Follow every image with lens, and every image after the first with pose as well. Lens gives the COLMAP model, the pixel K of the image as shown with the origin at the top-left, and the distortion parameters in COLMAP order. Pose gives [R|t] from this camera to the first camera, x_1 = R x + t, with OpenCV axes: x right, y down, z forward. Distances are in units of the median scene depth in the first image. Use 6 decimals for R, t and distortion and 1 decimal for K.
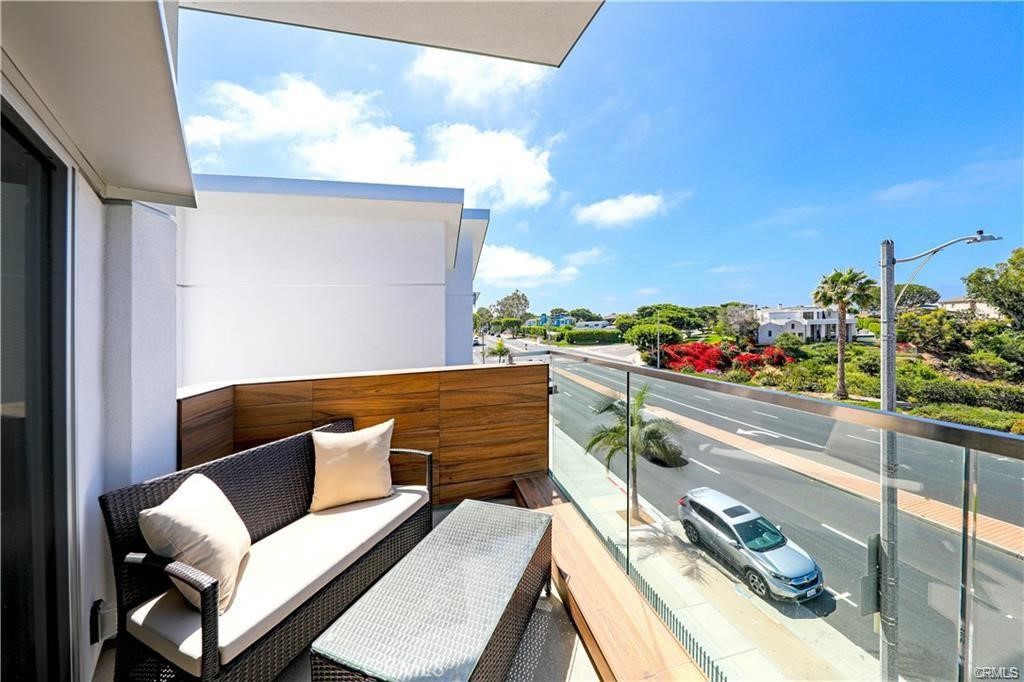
lens RADIAL K [[333.4, 0, 502.1], [0, 333.4, 336.1], [0, 0, 1]] dist [-0.003311, -0.001143]
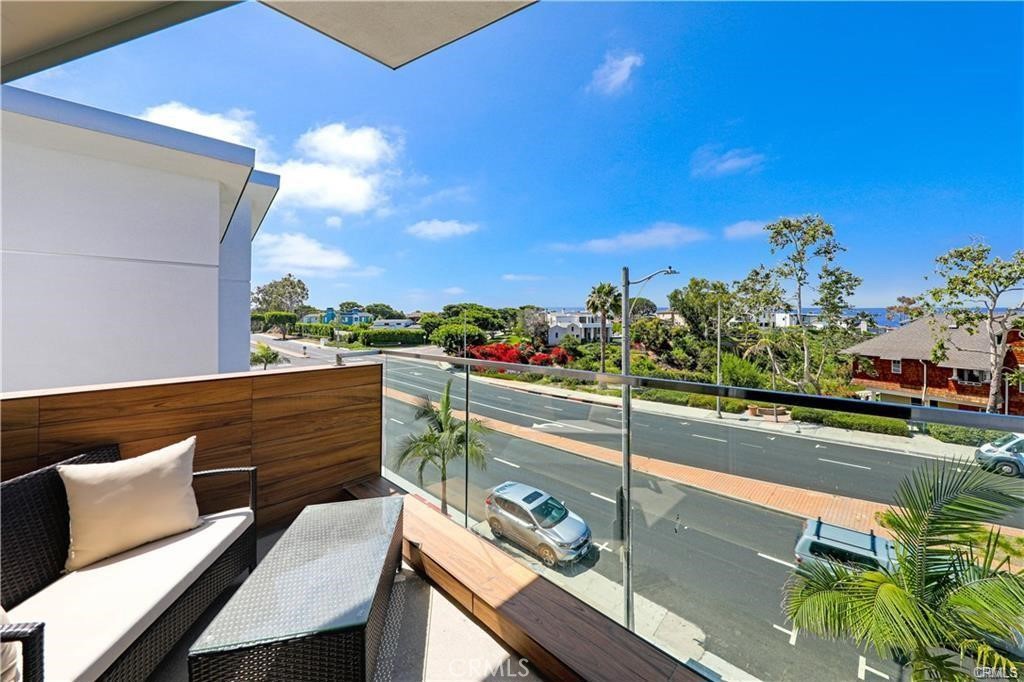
lens RADIAL K [[386.2, 0, 517.8], [0, 386.2, 332.8], [0, 0, 1]] dist [0.006464, -0.001513]
pose [[0.837975, 0.010493, 0.545608, -0.034107], [-0.004859, 0.999919, -0.011769, 0.000977], [-0.545688, 0.007211, 0.837958, -0.040724]]
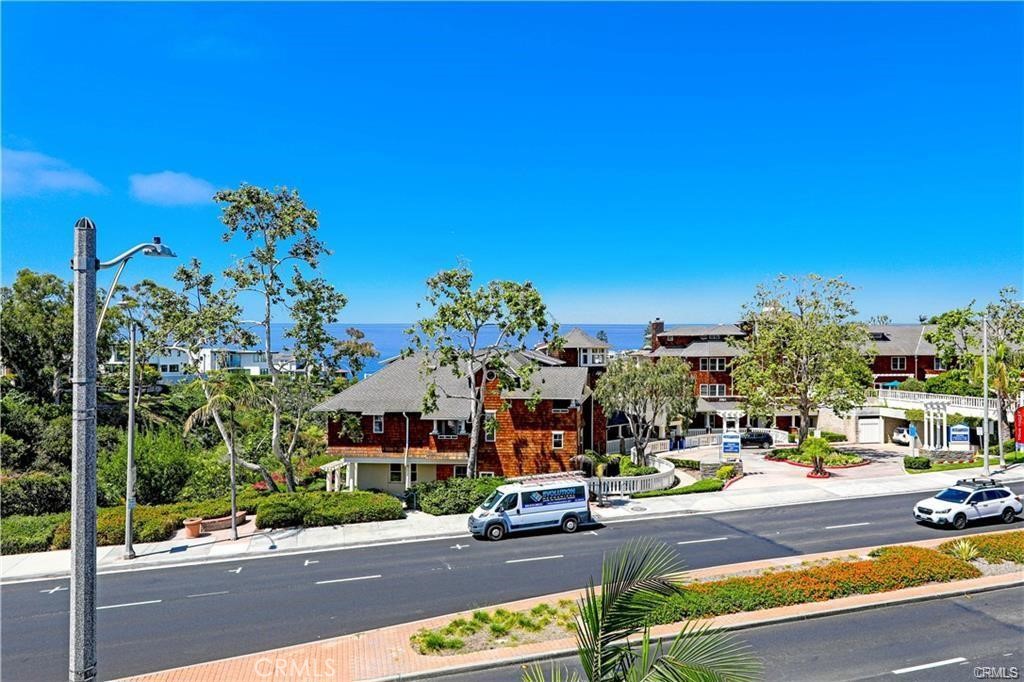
lens RADIAL K [[699.8, 0, 563.9], [0, 699.8, 358.8], [0, 0, 1]] dist [0.013132, 0.002552]
pose [[-0.116173, 0.028179, 0.992829, 0.009309], [0.040475, 0.998901, -0.023616, -0.011903], [-0.992404, 0.037441, -0.117186, 0.199713]]
